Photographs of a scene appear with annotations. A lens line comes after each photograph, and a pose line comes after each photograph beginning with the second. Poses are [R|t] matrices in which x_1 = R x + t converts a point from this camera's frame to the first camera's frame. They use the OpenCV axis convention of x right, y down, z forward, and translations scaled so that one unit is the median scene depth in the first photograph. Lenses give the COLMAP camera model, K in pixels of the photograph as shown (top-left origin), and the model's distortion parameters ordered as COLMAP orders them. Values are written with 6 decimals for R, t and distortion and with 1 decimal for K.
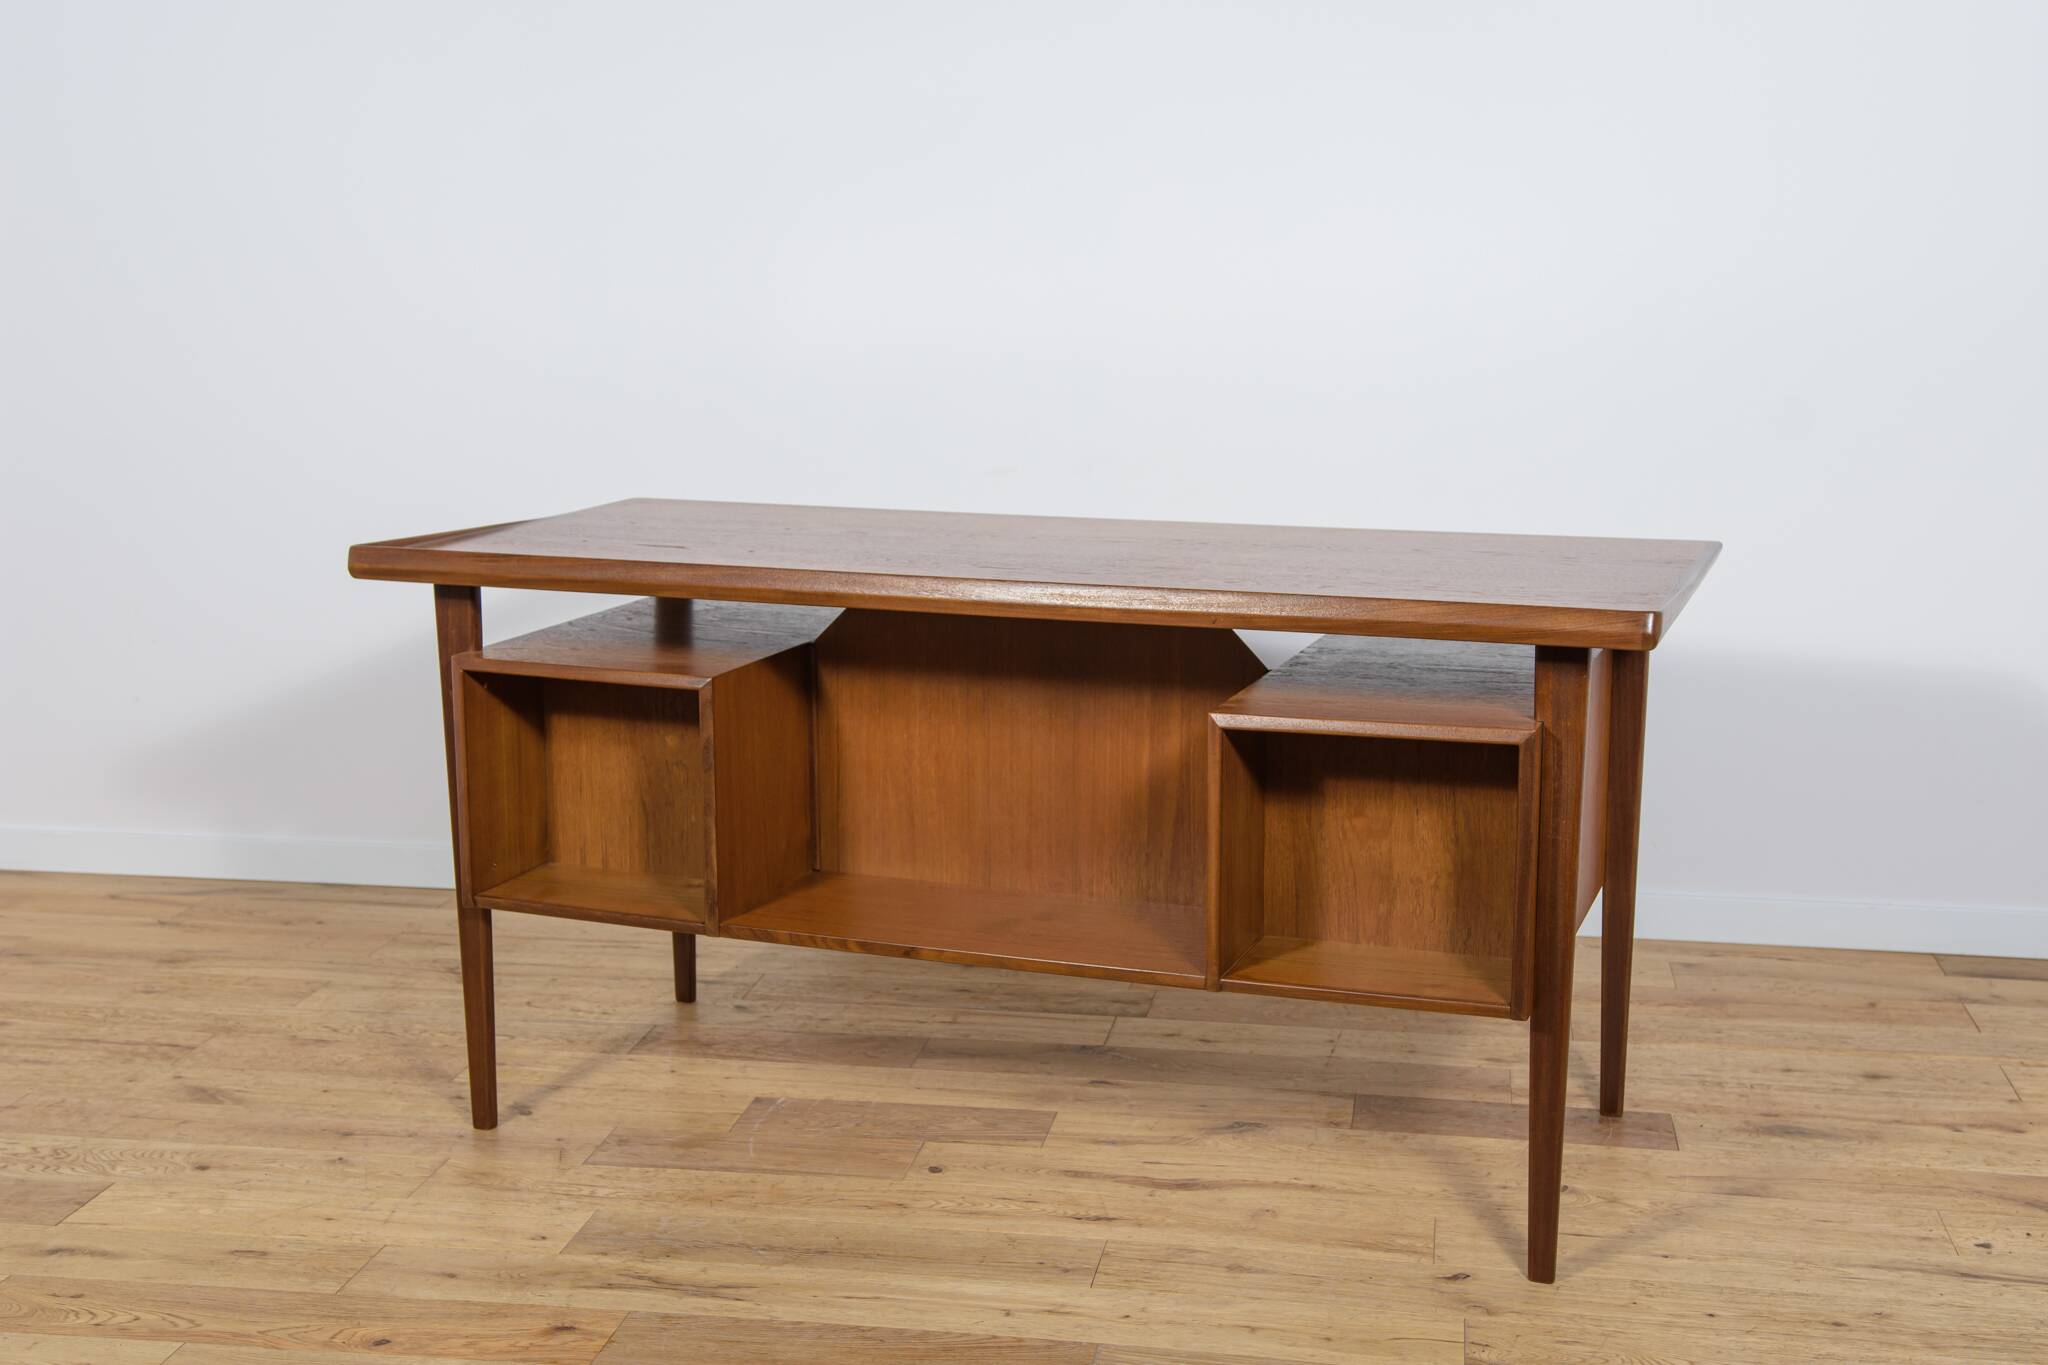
lens RADIAL K [[2462.7, 0, 1033.5], [0, 2462.7, 682.5], [0, 0, 1]] dist [0.029587, 0.152141]
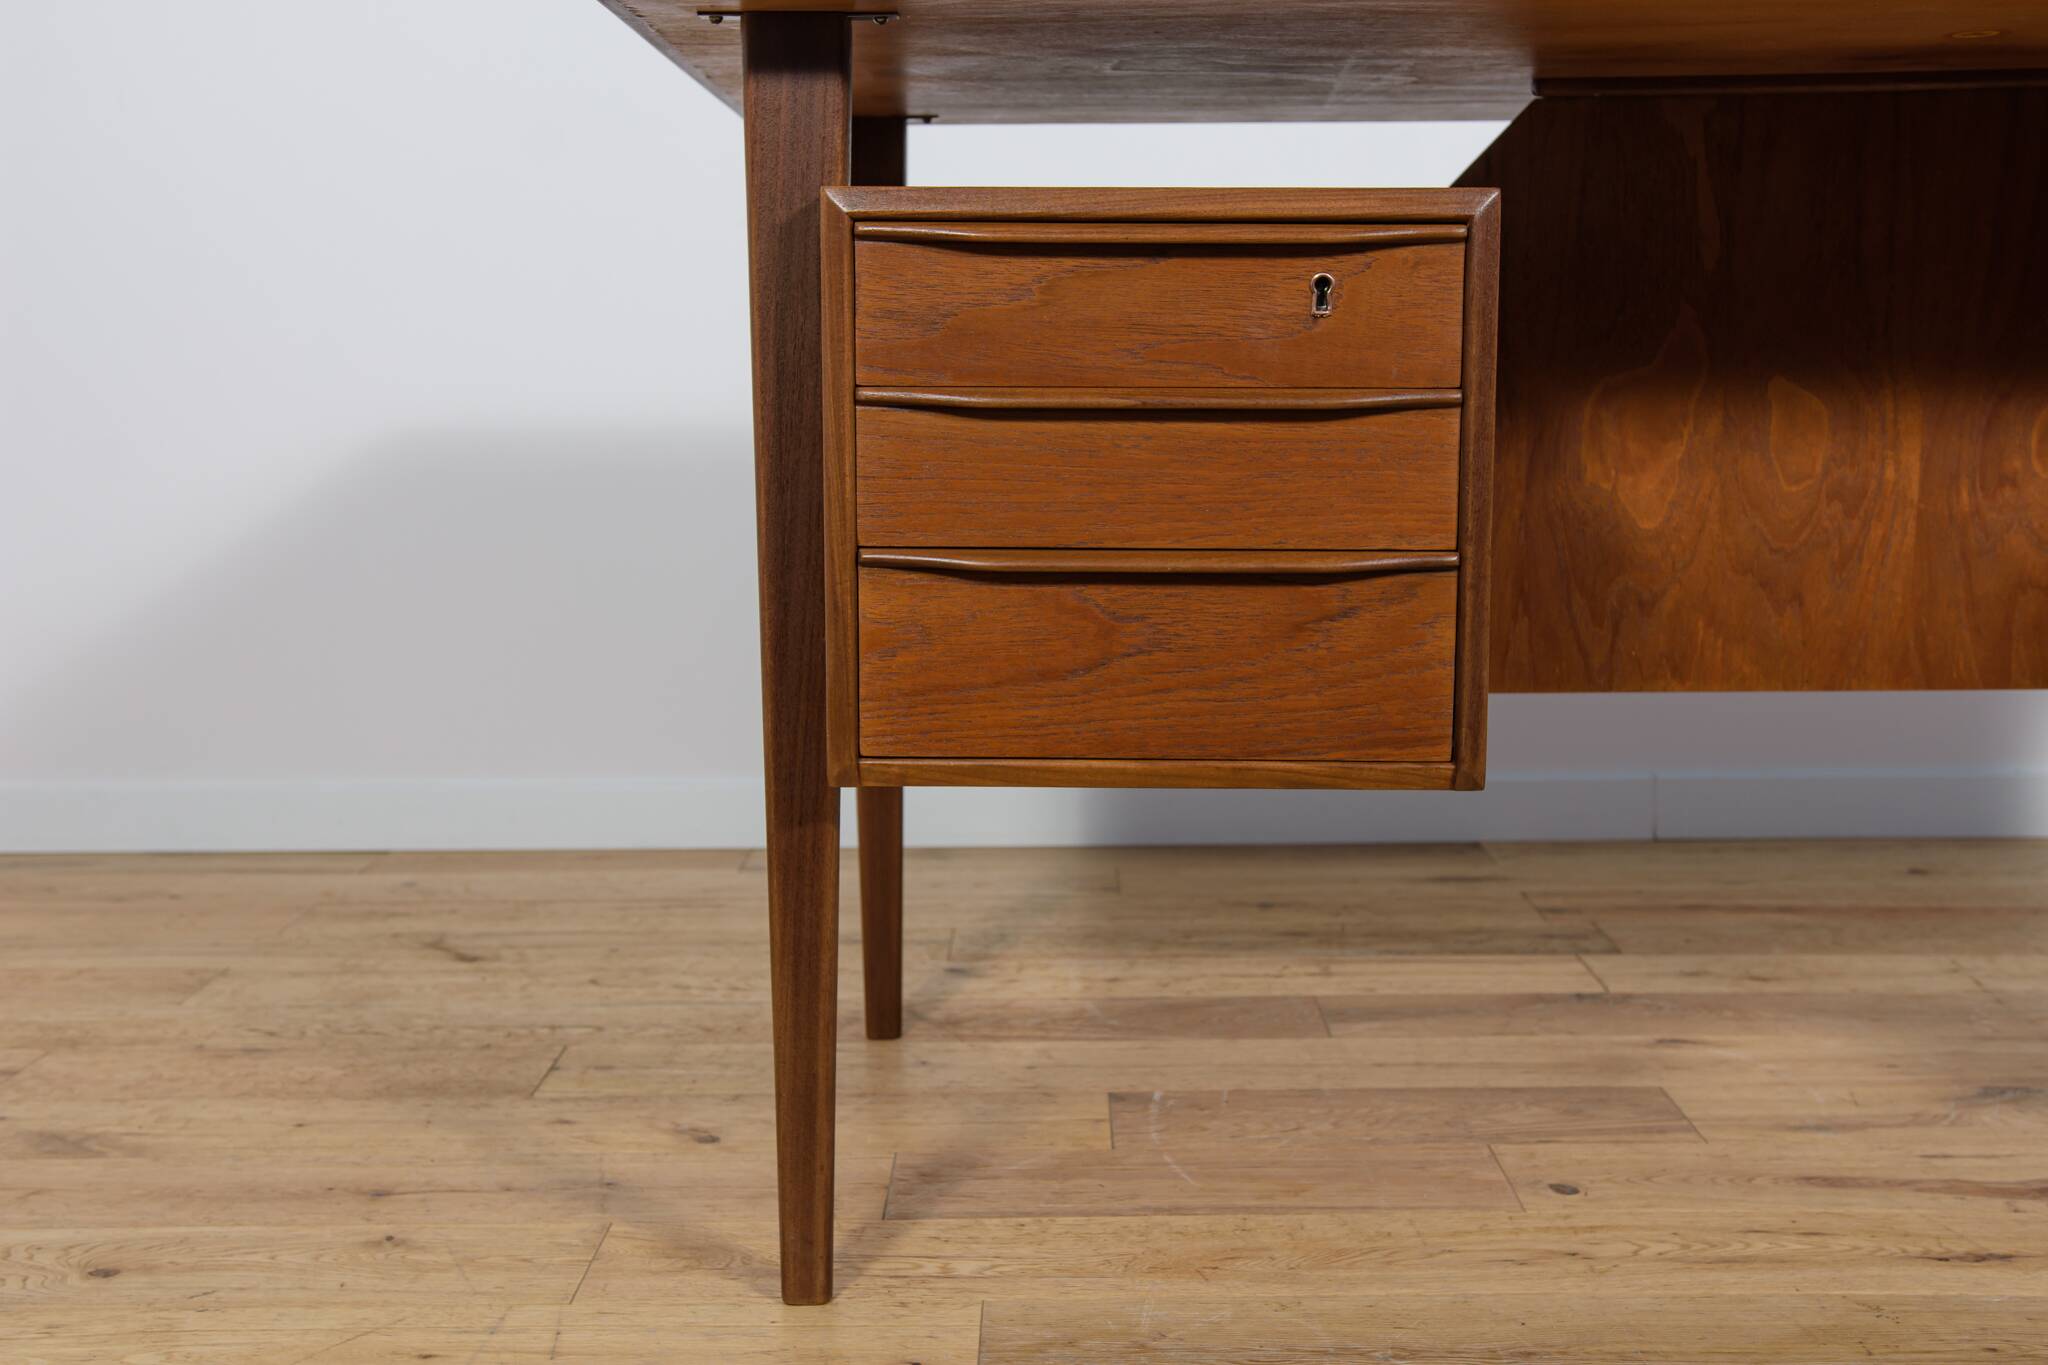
lens RADIAL K [[2355.7, 0, 1022.6], [0, 2355.7, 691.7], [0, 0, 1]] dist [0.006479, 0.163788]
pose [[0.987277, -0.025282, 0.156987, -0.231623], [0.034203, 0.997934, -0.054386, 0.115682], [-0.155288, 0.059063, 0.986102, 0.517427]]
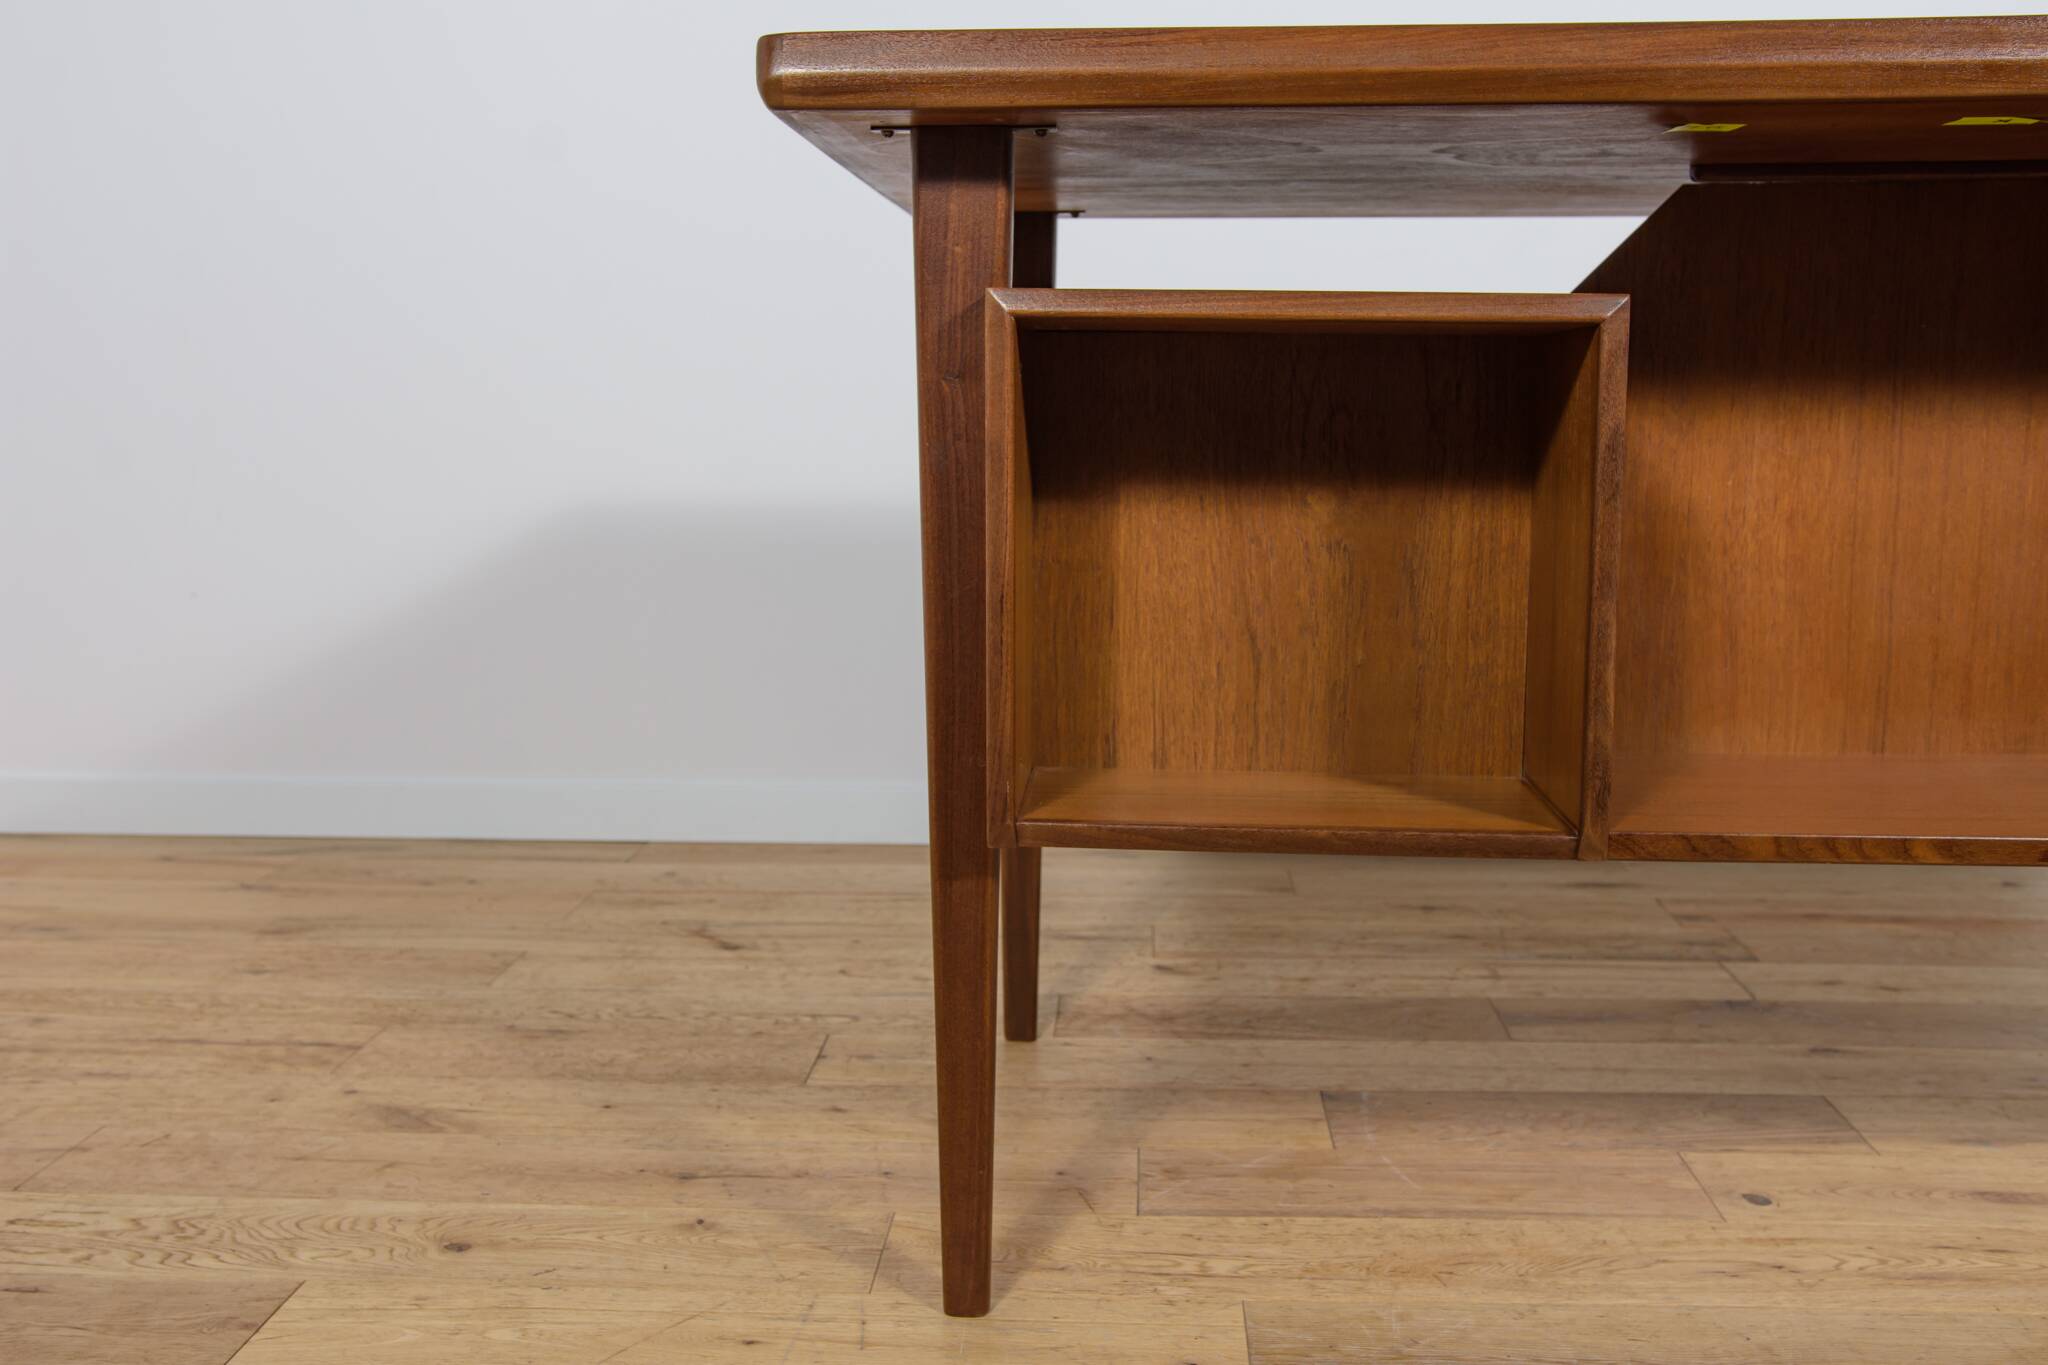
lens RADIAL K [[2002.6, 0, 1021.7], [0, 2002.6, 682.7], [0, 0, 1]] dist [-0.040457, 0.114523]
pose [[0.993886, -0.014580, 0.109444, -0.261656], [0.020160, 0.998543, -0.050051, 0.097238], [-0.108555, 0.051951, 0.992732, 0.551521]]
